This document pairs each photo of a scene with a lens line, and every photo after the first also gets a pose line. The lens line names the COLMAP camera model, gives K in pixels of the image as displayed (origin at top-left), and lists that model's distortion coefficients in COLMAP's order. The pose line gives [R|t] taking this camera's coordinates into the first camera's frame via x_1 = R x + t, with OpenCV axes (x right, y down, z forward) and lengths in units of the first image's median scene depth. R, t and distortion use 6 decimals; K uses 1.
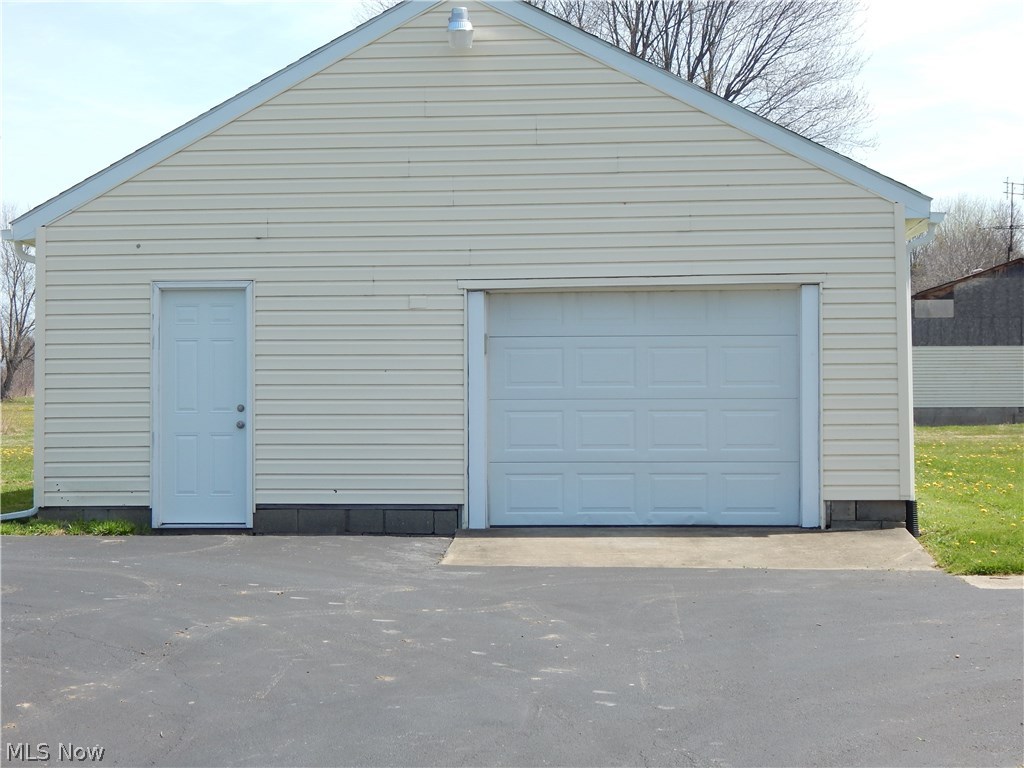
lens RADIAL K [[2097.4, 0, 512.1], [0, 2097.4, 384.3], [0, 0, 1]] dist [-0.024932, 0.000000]
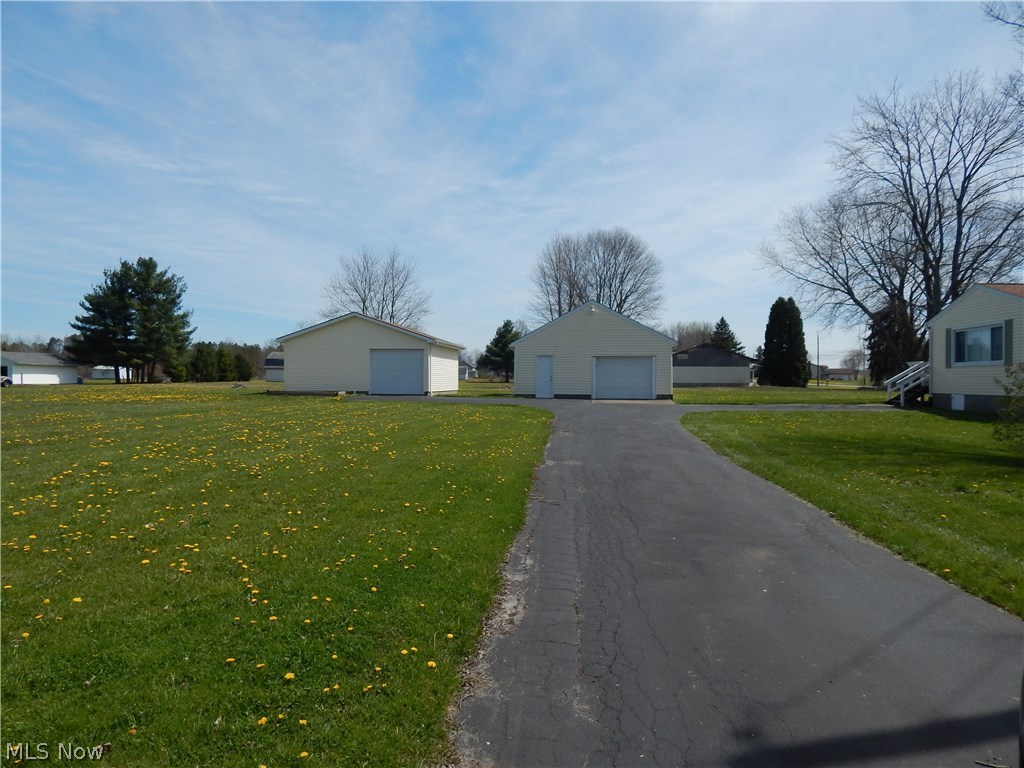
lens RADIAL K [[663.0, 0, 513.0], [0, 663.0, 379.9], [0, 0, 1]] dist [-0.008145, -0.004174]
pose [[0.998353, 0.011614, -0.056187, -0.132394], [-0.011348, 0.999923, 0.005050, 0.011510], [0.056242, -0.004404, 0.998407, -0.780108]]
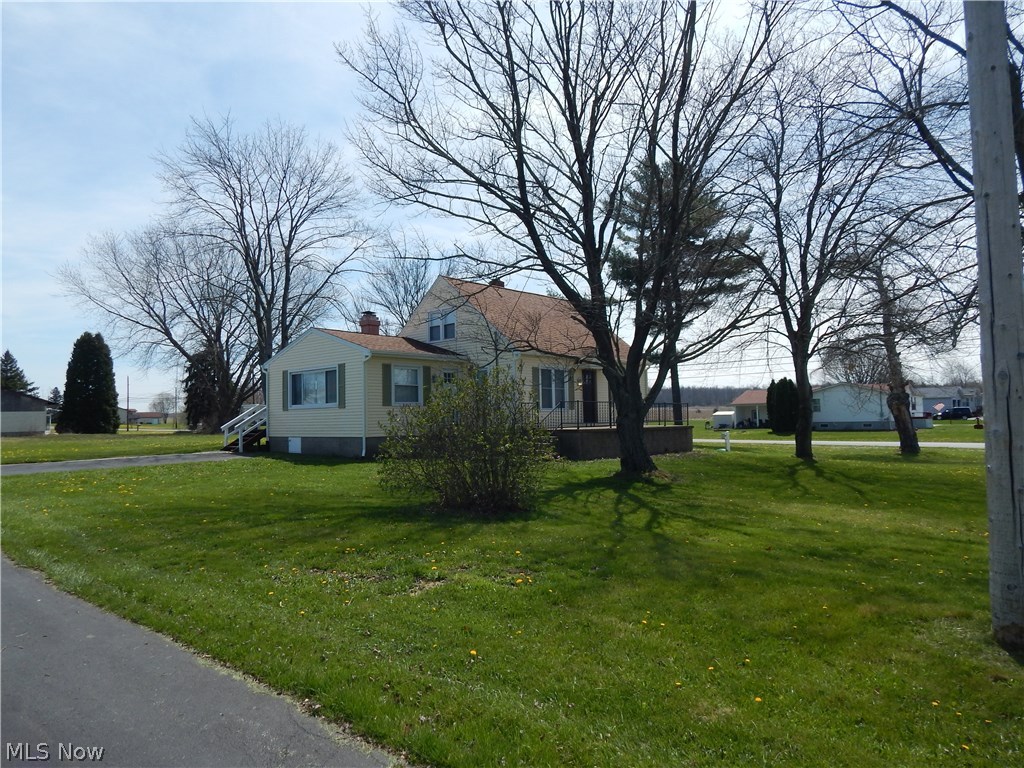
lens RADIAL K [[663.0, 0, 514.2], [0, 663.0, 381.6], [0, 0, 1]] dist [-0.008145, -0.004174]
pose [[0.616076, 0.033958, 0.786954, -0.065335], [0.015898, 0.998331, -0.055525, 0.004333], [-0.787526, 0.046719, 0.614508, -0.451553]]
